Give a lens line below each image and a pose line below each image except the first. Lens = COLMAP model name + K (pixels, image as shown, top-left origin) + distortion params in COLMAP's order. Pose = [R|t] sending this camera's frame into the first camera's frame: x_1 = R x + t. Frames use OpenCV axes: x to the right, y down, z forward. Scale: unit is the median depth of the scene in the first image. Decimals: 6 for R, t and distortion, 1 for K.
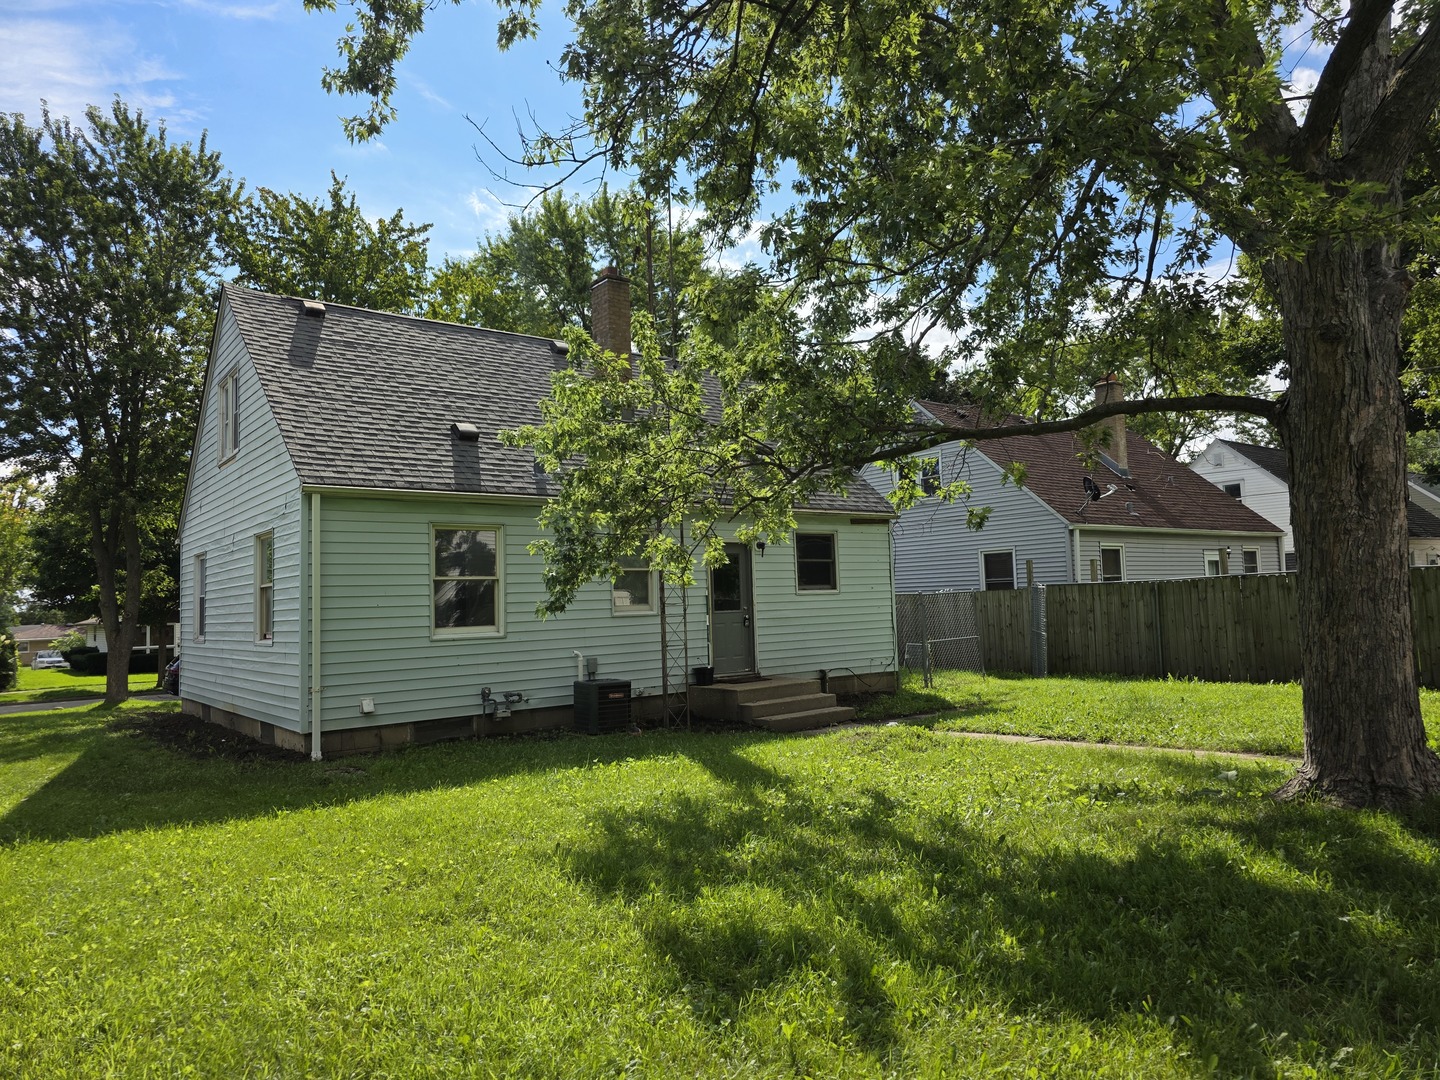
lens RADIAL K [[965.7, 0, 730.1], [0, 965.7, 539.3], [0, 0, 1]] dist [0.062885, -0.048488]
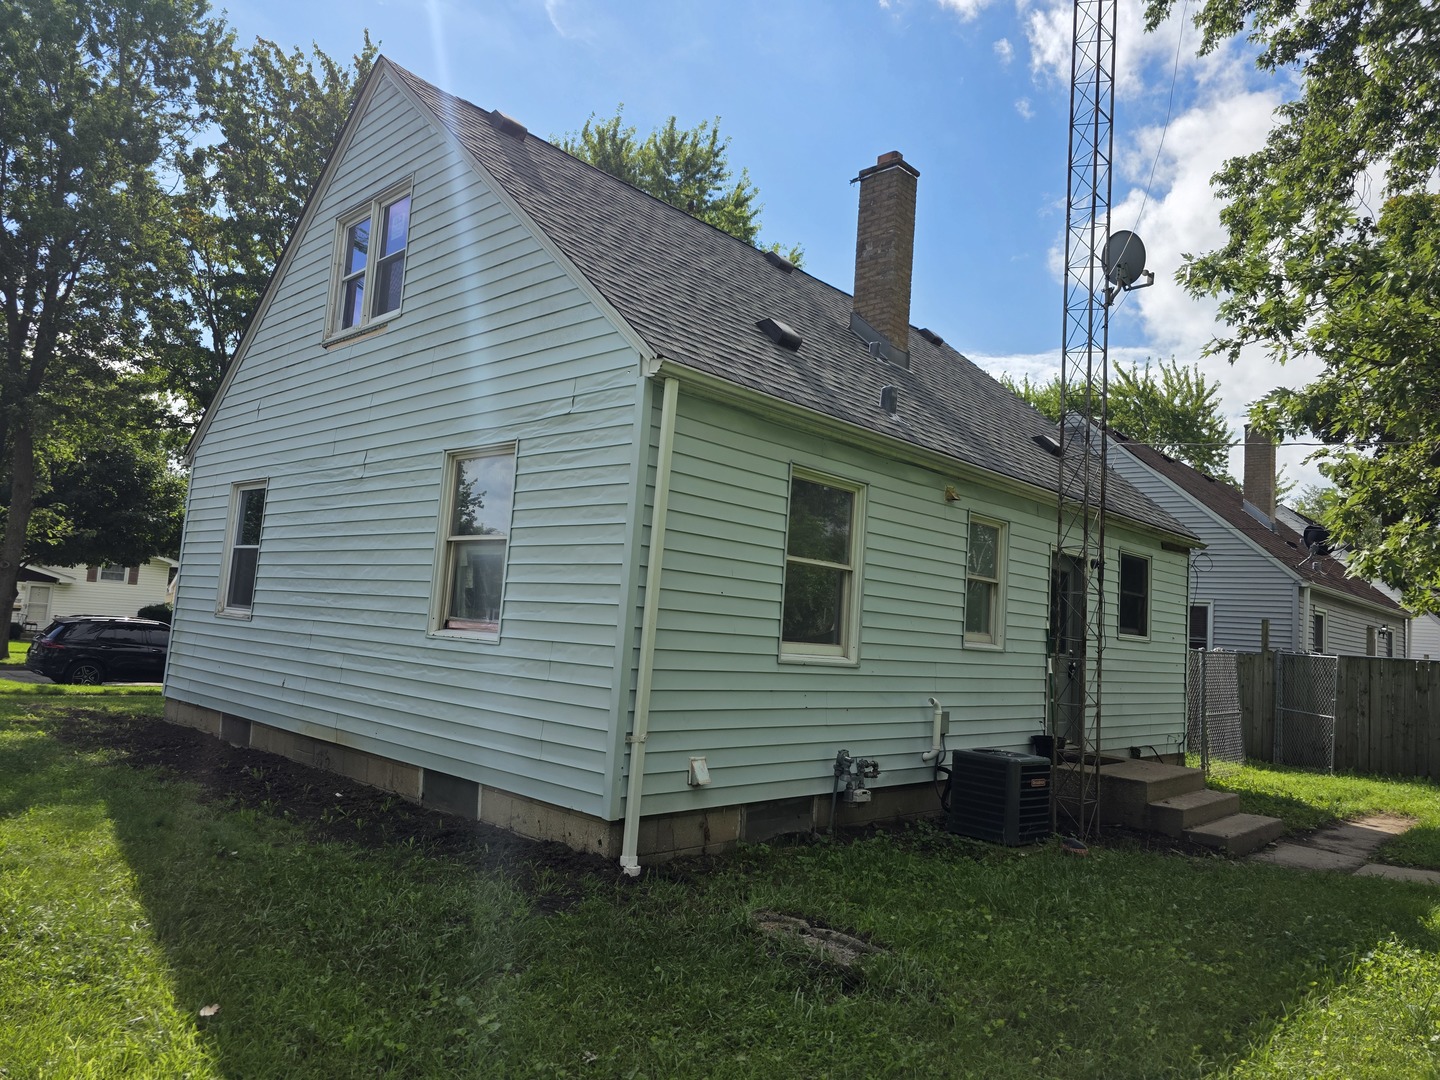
lens RADIAL K [[965.7, 0, 711.8], [0, 965.7, 533.7], [0, 0, 1]] dist [0.062885, -0.048488]
pose [[0.984205, 0.114467, 0.135048, -0.409965], [-0.110172, 0.993152, -0.038882, 0.051452], [-0.138574, 0.023390, 0.990076, 0.406873]]
